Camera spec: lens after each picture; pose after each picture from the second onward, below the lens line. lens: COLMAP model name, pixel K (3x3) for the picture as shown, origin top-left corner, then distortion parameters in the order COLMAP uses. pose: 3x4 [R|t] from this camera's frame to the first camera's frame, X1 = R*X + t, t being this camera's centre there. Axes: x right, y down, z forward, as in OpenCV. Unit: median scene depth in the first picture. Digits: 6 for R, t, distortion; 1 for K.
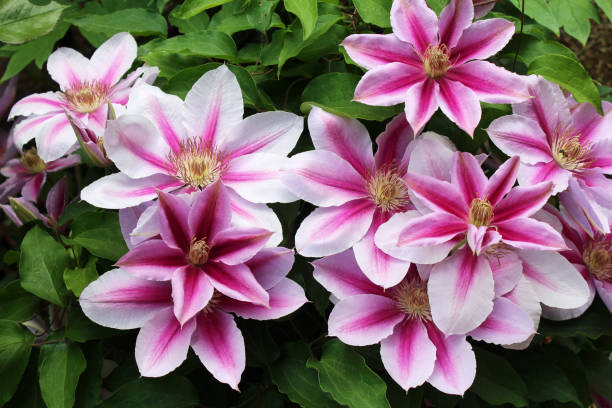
lens RADIAL K [[1045.6, 0, 305.2], [0, 1045.6, 246.9], [0, 0, 1]] dist [-0.007849, 0.000000]
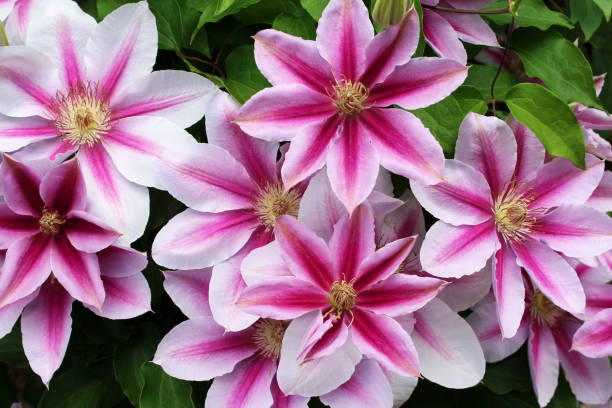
lens RADIAL K [[974.4, 0, 309.6], [0, 974.4, 205.5], [0, 0, 1]] dist [-0.042364, 0.000000]
pose [[0.949472, 0.287448, -0.126006, 0.207007], [-0.240024, 0.923710, 0.298576, -0.306526], [0.202218, -0.253246, 0.946031, 0.258774]]
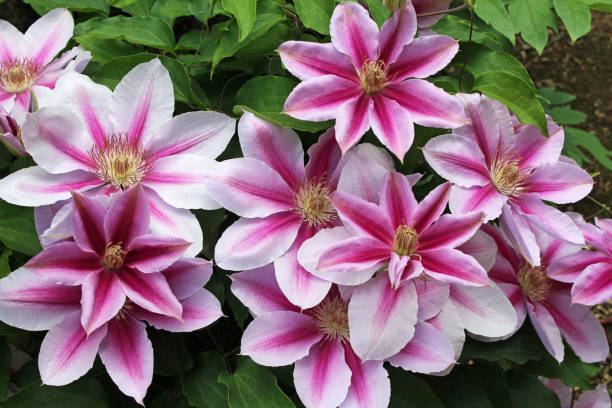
lens RADIAL K [[1045.6, 0, 303.2], [0, 1045.6, 243.2], [0, 0, 1]] dist [-0.007849, 0.000000]
pose [[0.997232, 0.069967, 0.025169, 0.046389], [-0.071146, 0.996237, 0.049503, -0.066544], [-0.021611, -0.051157, 0.998457, 0.035775]]
